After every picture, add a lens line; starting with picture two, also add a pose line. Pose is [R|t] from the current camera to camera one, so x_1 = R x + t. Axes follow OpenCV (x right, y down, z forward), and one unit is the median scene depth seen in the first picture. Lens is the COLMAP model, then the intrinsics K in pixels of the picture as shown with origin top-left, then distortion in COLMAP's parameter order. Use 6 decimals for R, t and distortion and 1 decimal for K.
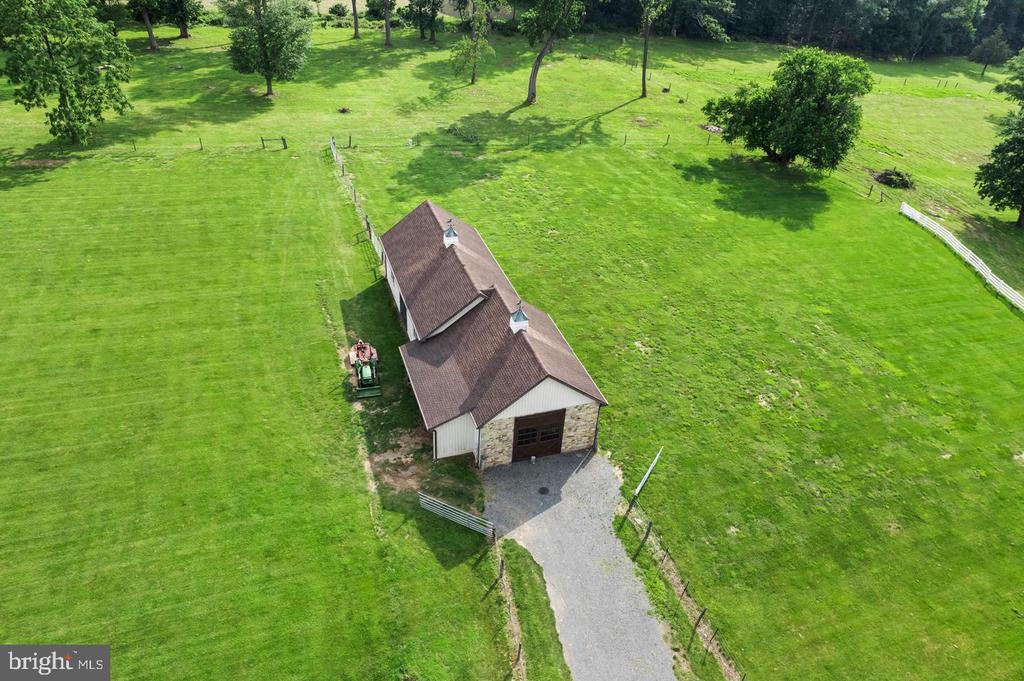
lens RADIAL K [[648.8, 0, 512.0], [0, 648.8, 340.5], [0, 0, 1]] dist [-0.003105, 0.000632]
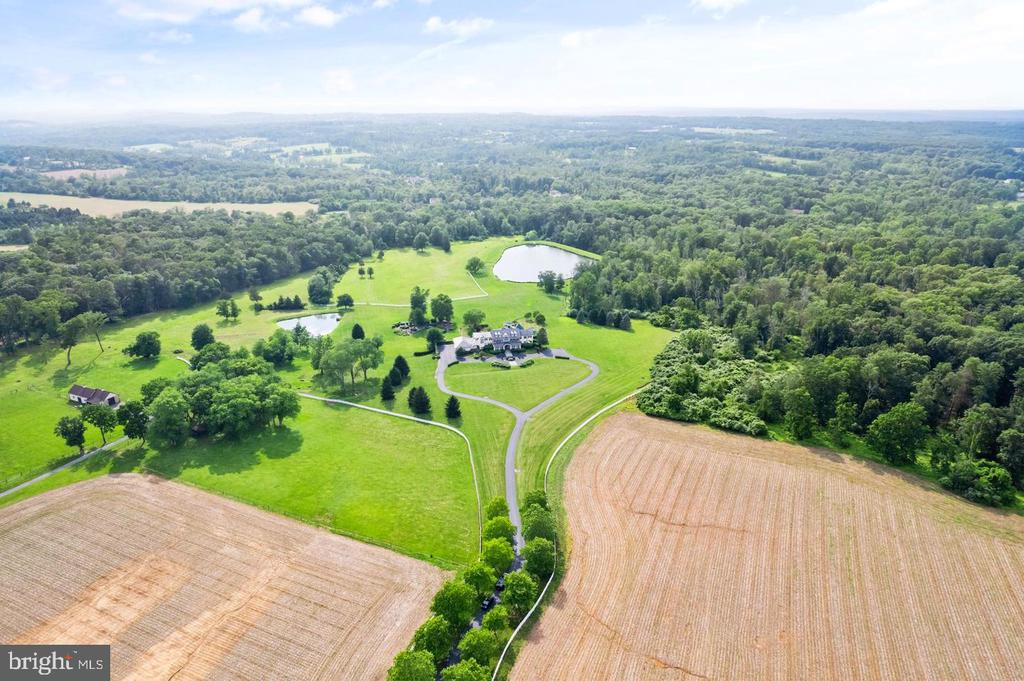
lens RADIAL K [[648.8, 0, 512.0], [0, 648.8, 340.5], [0, 0, 1]] dist [-0.003105, 0.000632]
pose [[0.683412, -0.304734, 0.663390, -0.734768], [0.459506, 0.885680, -0.066530, 1.012630], [-0.567277, 0.350299, 0.745311, -3.565143]]
